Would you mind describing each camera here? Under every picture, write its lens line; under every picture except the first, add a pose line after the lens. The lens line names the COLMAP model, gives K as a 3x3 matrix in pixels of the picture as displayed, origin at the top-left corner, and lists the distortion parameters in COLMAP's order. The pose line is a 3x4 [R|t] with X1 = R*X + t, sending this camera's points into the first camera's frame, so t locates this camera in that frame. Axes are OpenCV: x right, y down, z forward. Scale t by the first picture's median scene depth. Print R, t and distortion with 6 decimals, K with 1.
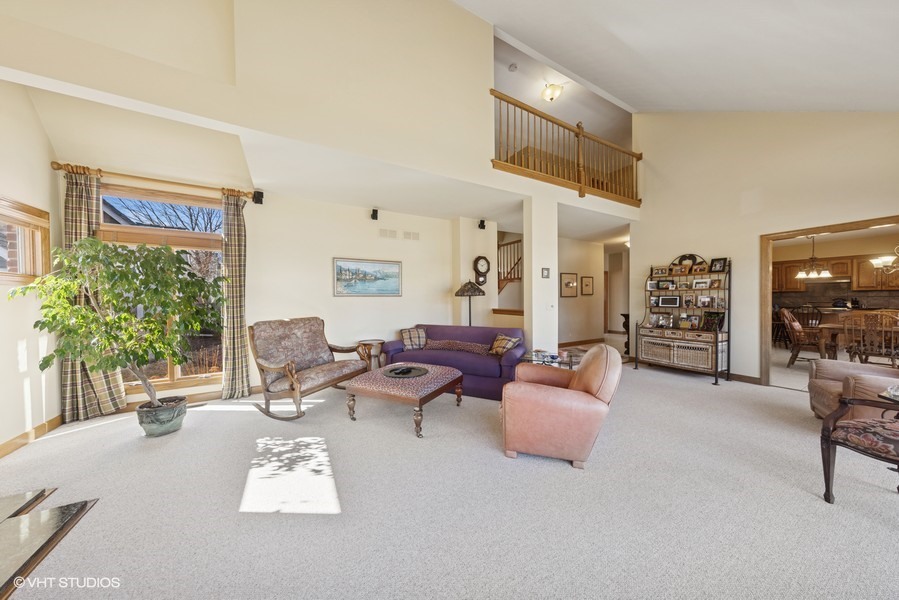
lens RADIAL K [[286.2, 0, 454.4], [0, 286.2, 302.1], [0, 0, 1]] dist [0.002678, 0.000061]
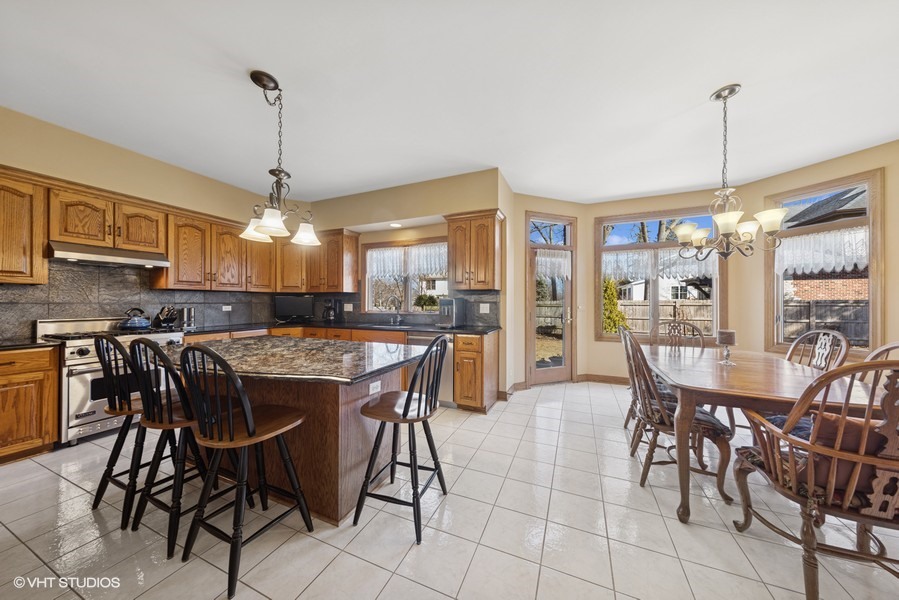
lens RADIAL K [[293.7, 0, 451.8], [0, 293.7, 299.3], [0, 0, 1]] dist [-0.000812, 0.000038]
pose [[-0.594671, 0.016838, 0.803793, 1.332675], [0.017082, 0.999820, -0.008306, -0.024615], [-0.803788, 0.008791, -0.594851, 1.553795]]
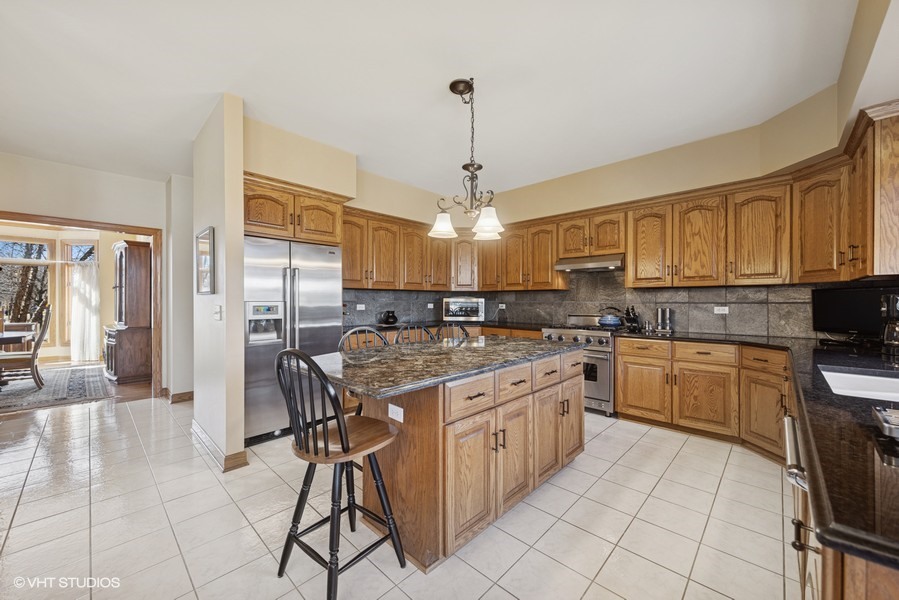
lens RADIAL K [[340.2, 0, 450.9], [0, 340.2, 300.9], [0, 0, 1]] dist [0.007548, -0.000081]
pose [[0.960890, 0.005576, 0.276876, 1.695769], [-0.002143, 0.999917, -0.012703, -0.025474], [-0.276924, 0.011613, 0.960822, 1.011098]]
